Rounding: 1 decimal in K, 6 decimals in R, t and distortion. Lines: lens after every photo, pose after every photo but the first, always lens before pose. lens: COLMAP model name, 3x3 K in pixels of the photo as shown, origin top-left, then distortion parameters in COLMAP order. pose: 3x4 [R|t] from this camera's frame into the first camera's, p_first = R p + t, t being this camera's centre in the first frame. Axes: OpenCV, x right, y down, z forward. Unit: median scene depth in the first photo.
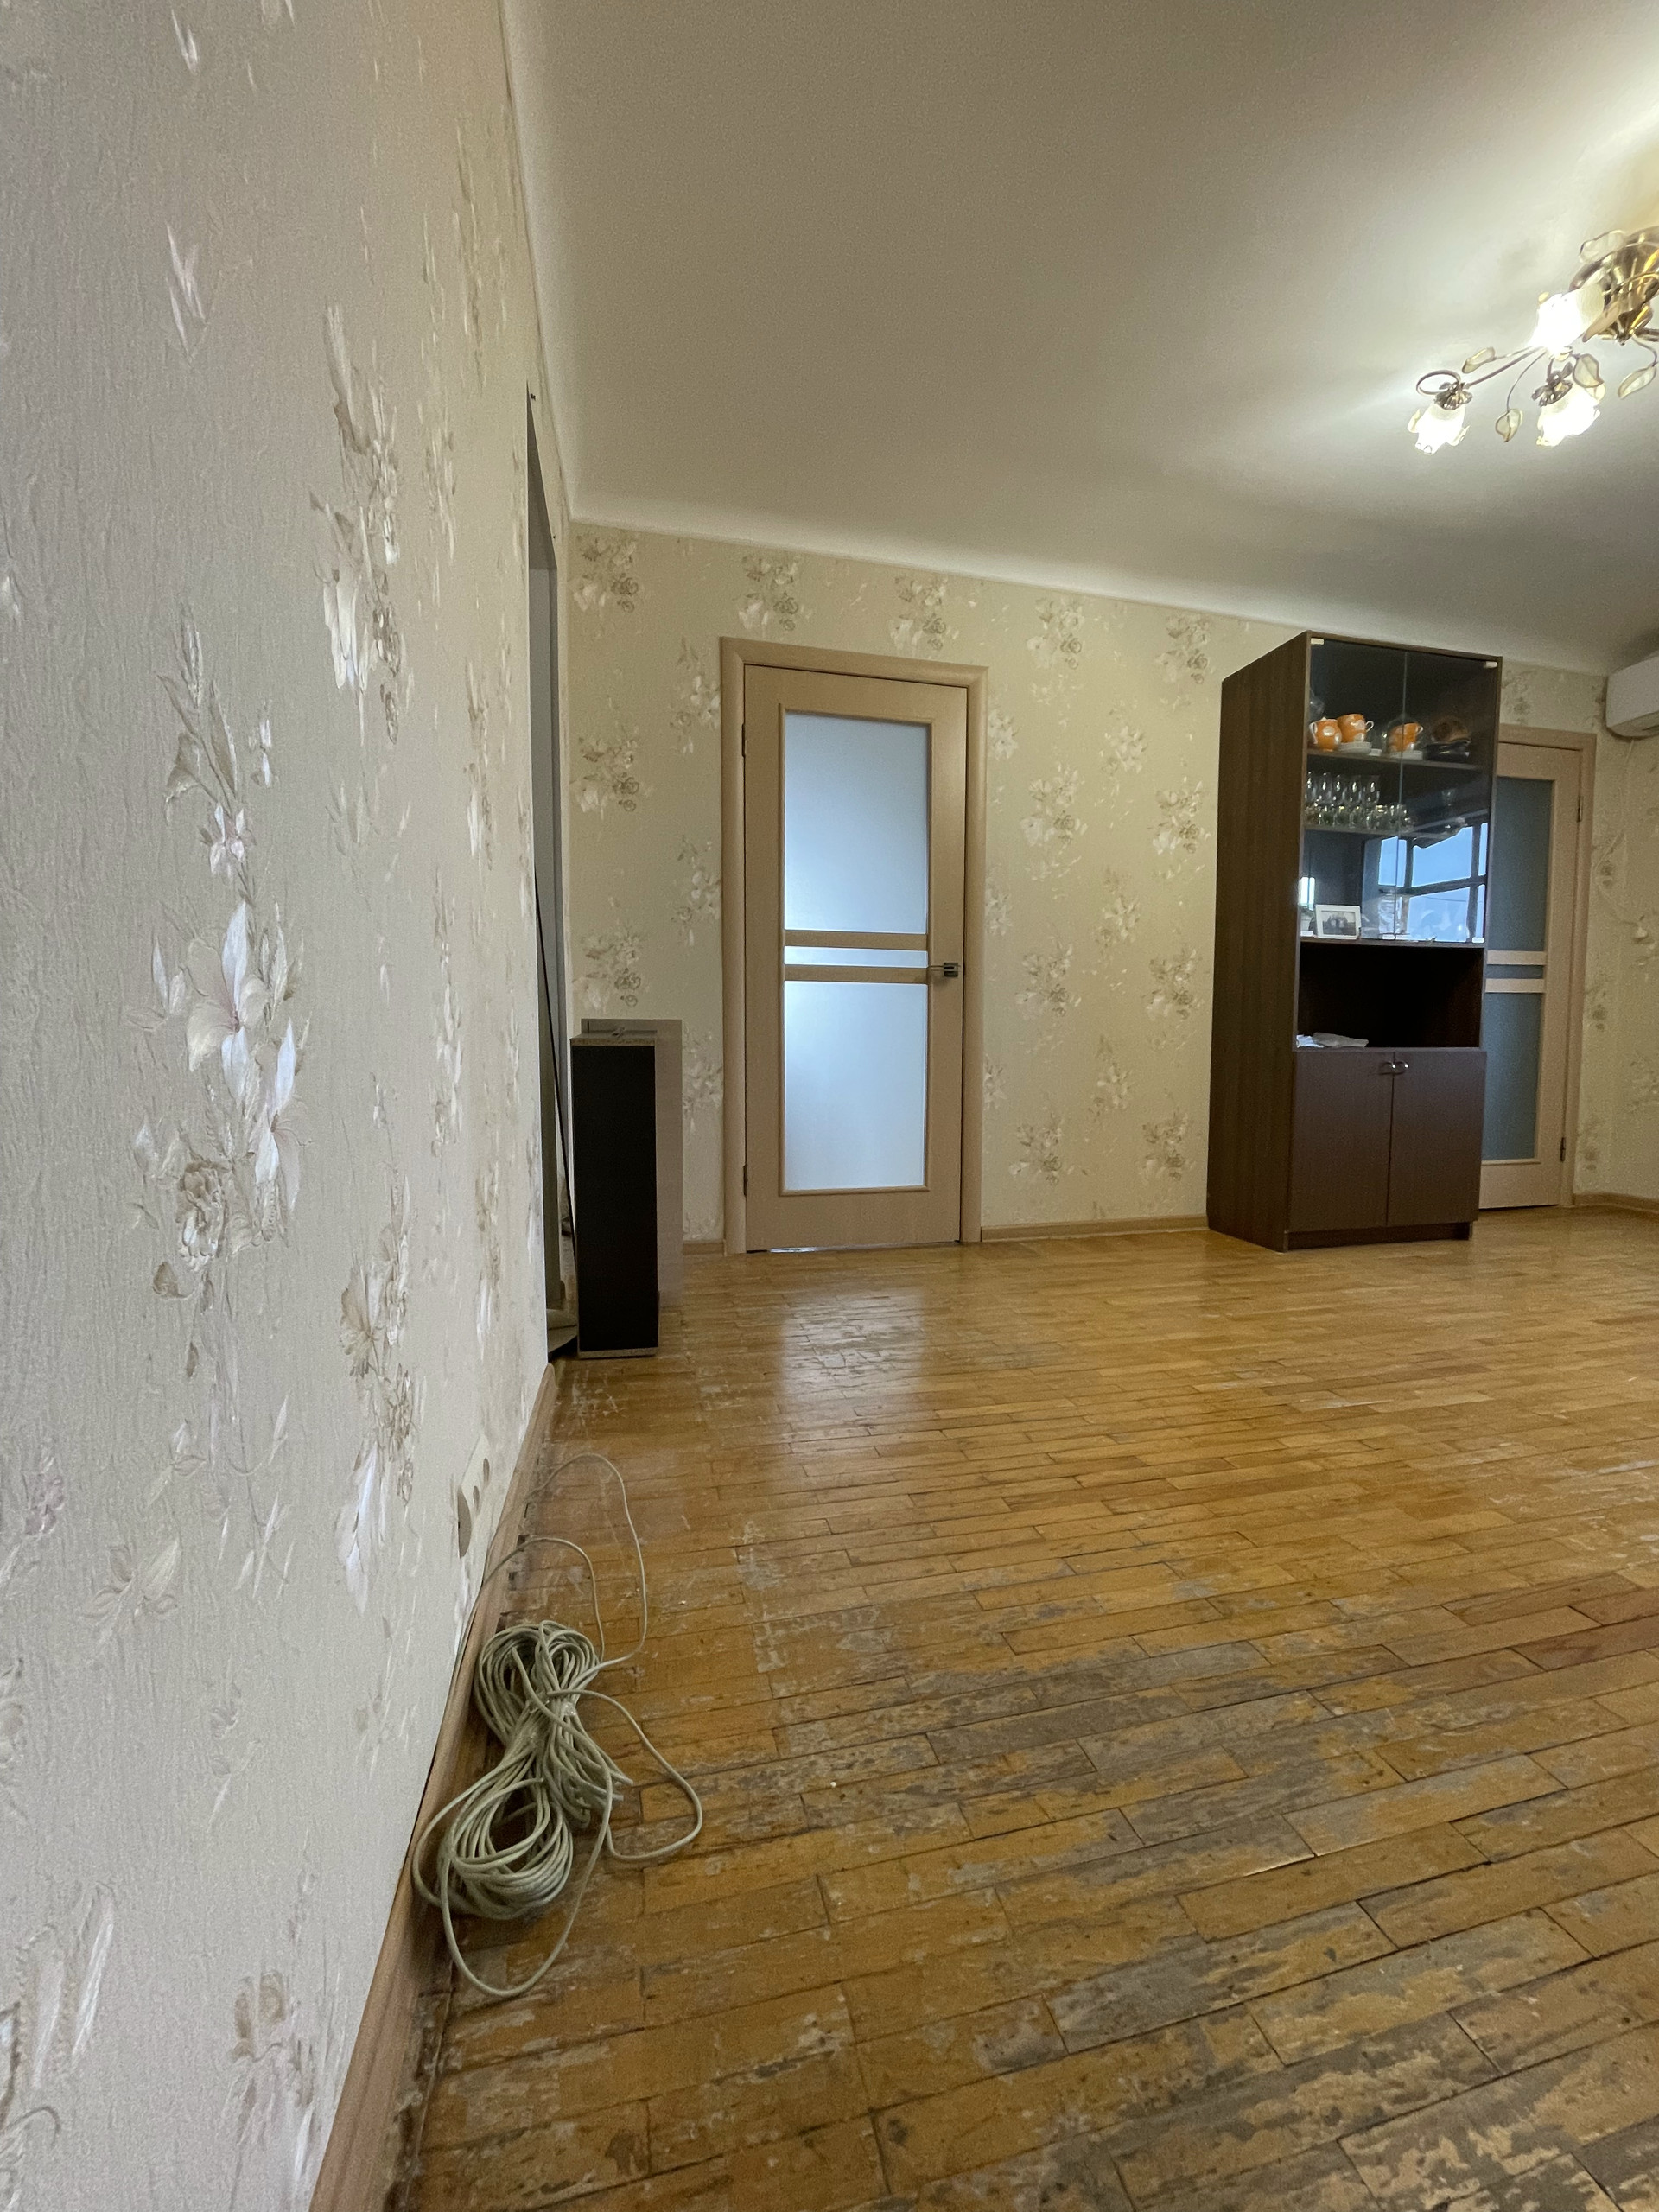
lens RADIAL K [[890.2, 0, 835.1], [0, 890.2, 1107.4], [0, 0, 1]] dist [-0.002617, -0.000148]
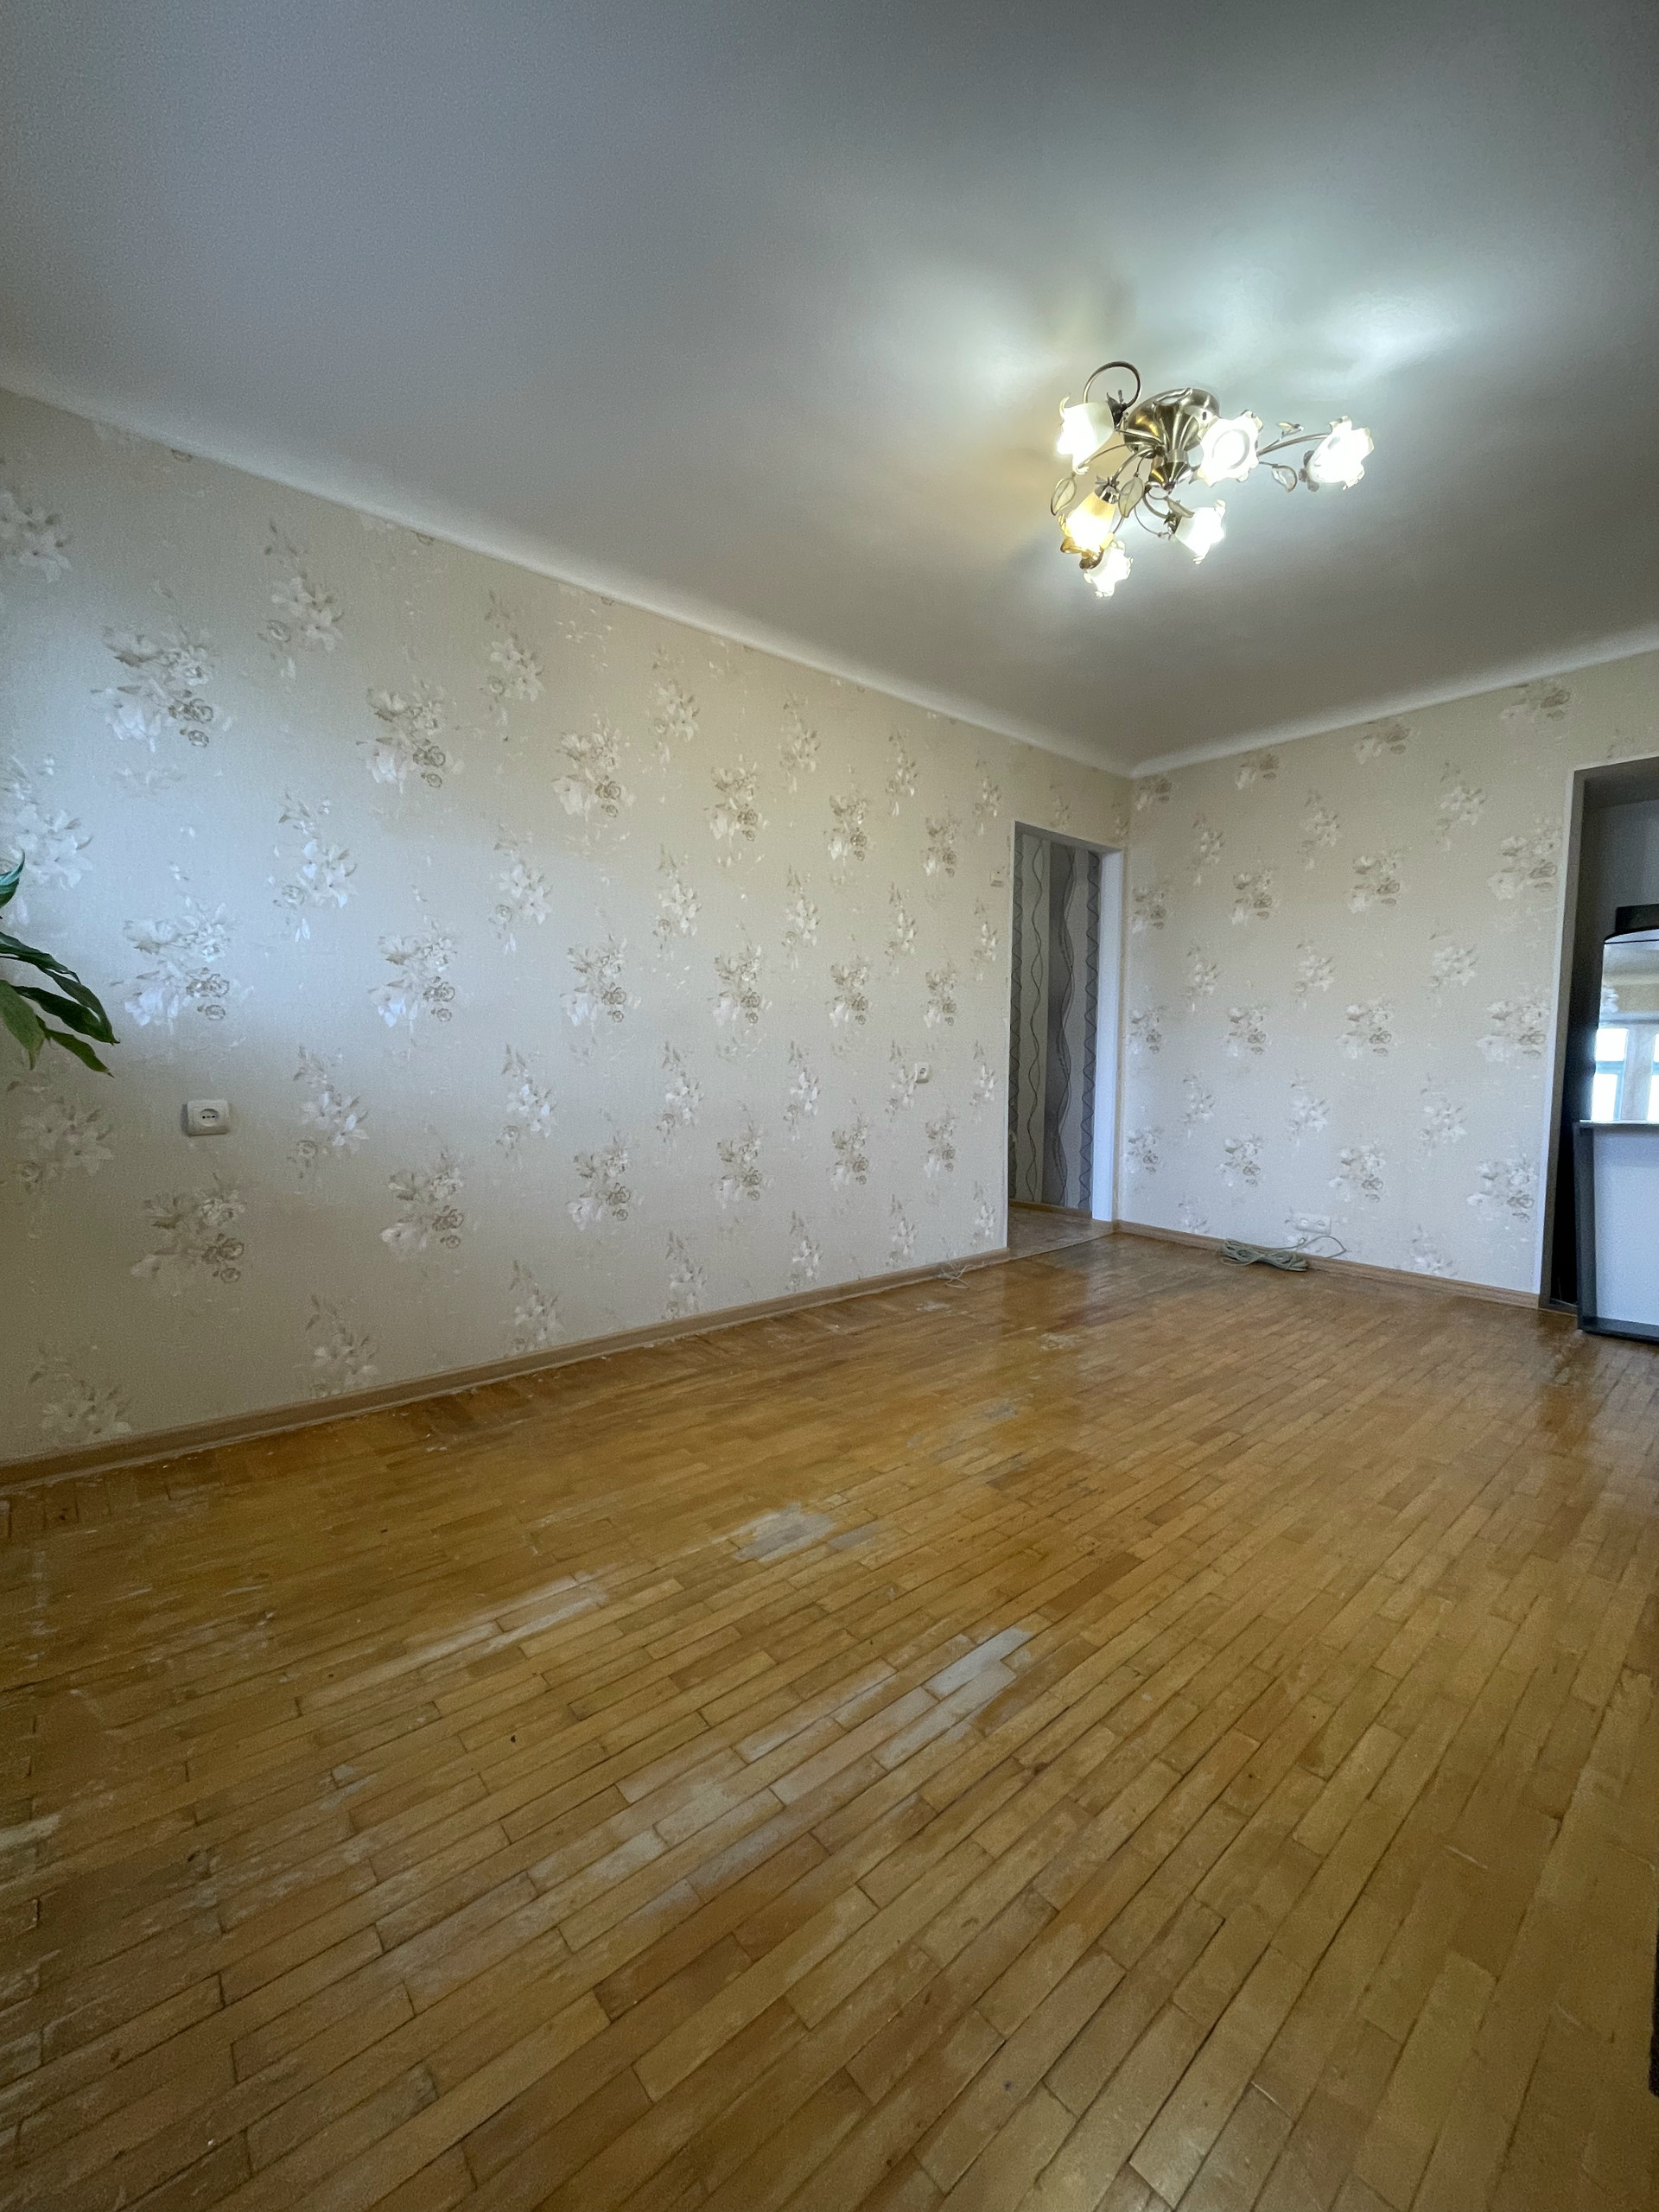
lens RADIAL K [[890.2, 0, 831.5], [0, 890.2, 1112.2], [0, 0, 1]] dist [-0.002617, -0.000148]
pose [[-0.889851, 0.031400, -0.455170, 1.442791], [-0.031439, 0.991038, 0.129829, -0.220573], [0.455167, 0.129839, -0.880889, 1.523202]]
